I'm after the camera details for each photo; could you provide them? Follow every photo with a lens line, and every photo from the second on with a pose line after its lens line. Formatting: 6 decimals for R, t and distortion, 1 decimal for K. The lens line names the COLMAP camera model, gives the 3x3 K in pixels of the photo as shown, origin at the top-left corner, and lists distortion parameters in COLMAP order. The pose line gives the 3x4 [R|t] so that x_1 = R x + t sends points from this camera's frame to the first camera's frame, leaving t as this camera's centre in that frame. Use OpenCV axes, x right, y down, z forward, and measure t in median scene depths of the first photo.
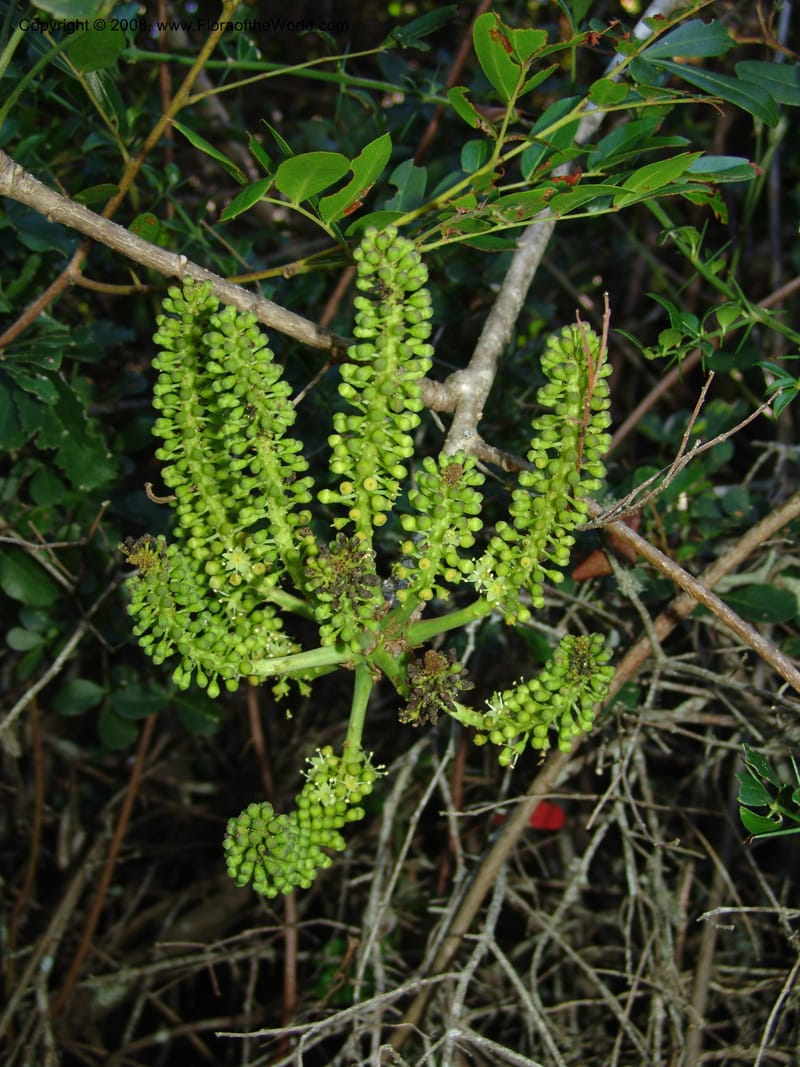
lens RADIAL K [[1534.9, 0, 400.0], [0, 1534.9, 533.5], [0, 0, 1]] dist [-0.020889, 0.106425]
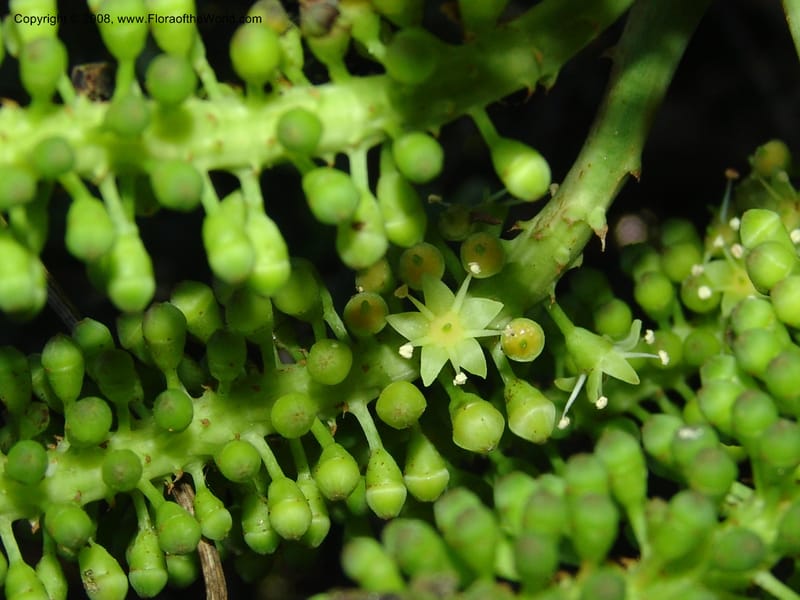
lens RADIAL K [[2305.6, 0, 400.0], [0, 2305.6, 300.0], [0, 0, 1]] dist [-0.043722, 0.335729]
pose [[0.014547, -0.999657, -0.021789, -0.098114], [0.998919, 0.015491, -0.043816, 0.028100], [0.044139, -0.021128, 0.998802, 0.638945]]
